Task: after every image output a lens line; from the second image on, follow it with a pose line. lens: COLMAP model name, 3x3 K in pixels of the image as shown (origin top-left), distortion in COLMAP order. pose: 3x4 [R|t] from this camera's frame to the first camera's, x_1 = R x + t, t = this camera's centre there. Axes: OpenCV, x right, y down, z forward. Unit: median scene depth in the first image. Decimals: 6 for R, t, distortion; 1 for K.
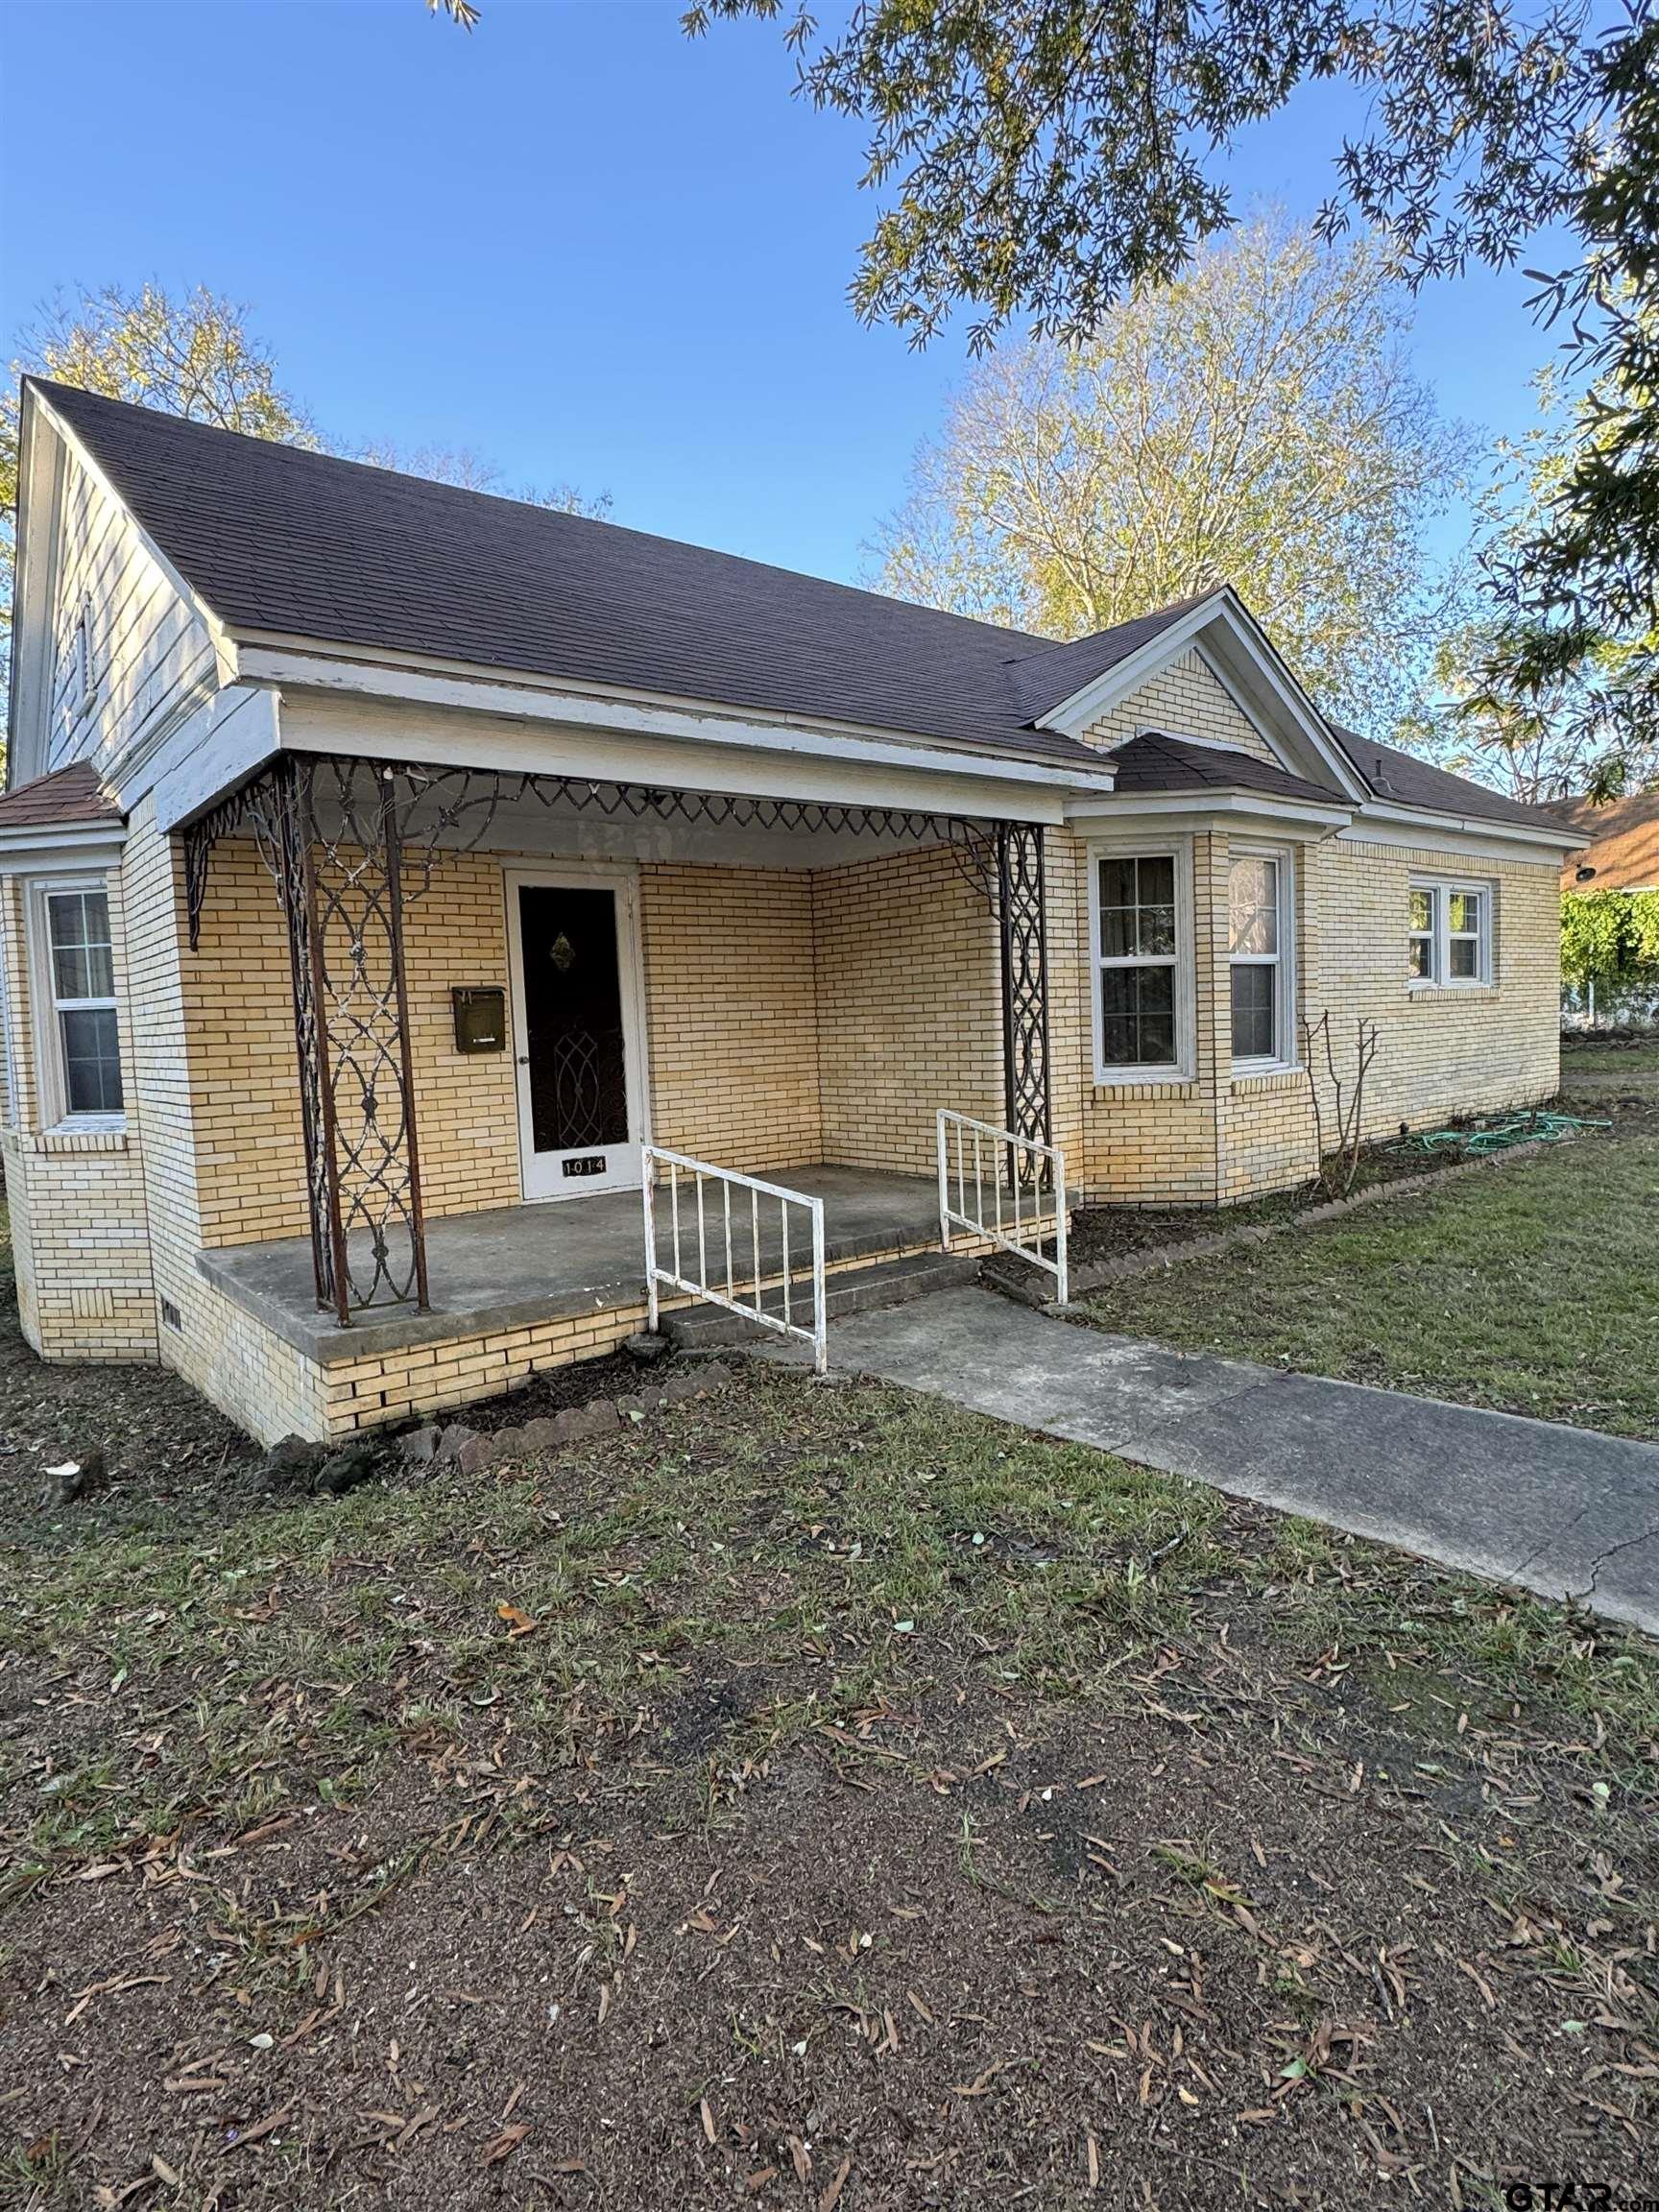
lens RADIAL K [[1186.3, 0, 829.5], [0, 1186.3, 1106.0], [0, 0, 1]] dist [-0.000960, -0.000093]
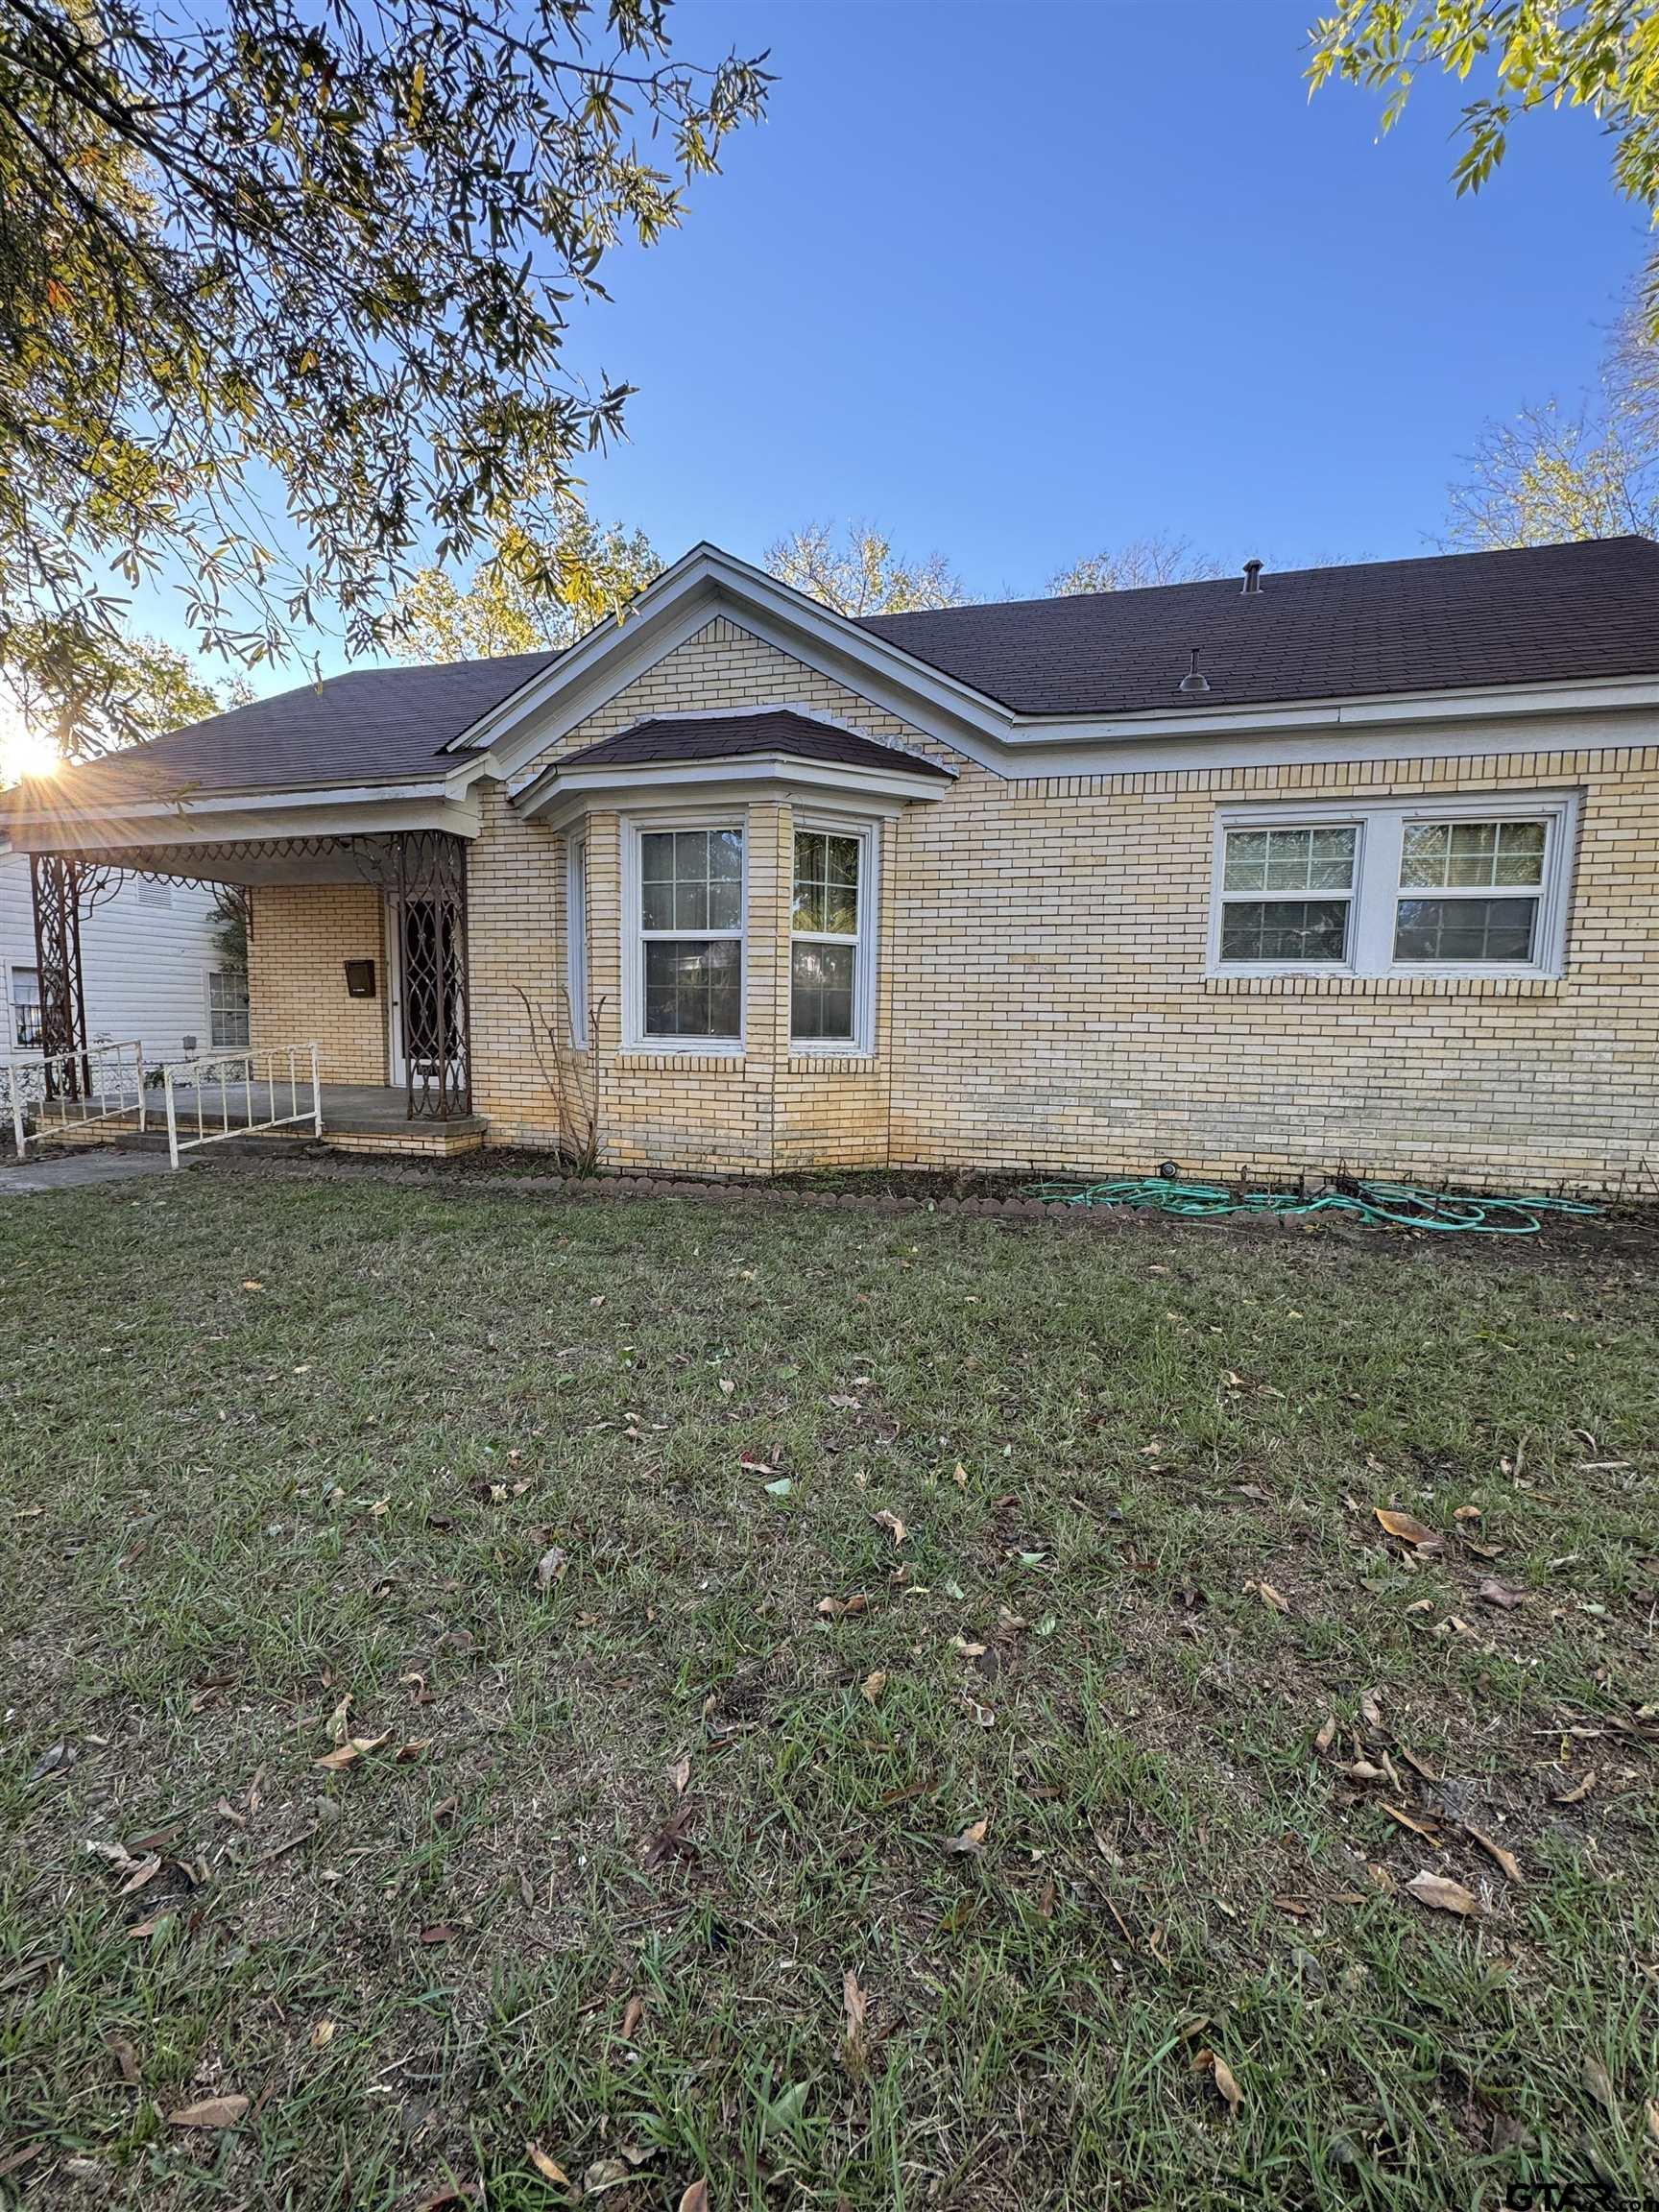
lens RADIAL K [[885.0, 0, 829.5], [0, 885.0, 1106.0], [0, 0, 1]] dist [-0.000078, 0.000033]
pose [[0.593679, 0.130354, -0.794073, 0.996457], [-0.092699, 0.991302, 0.093425, -0.058711], [0.799345, 0.018145, 0.600599, 0.633878]]
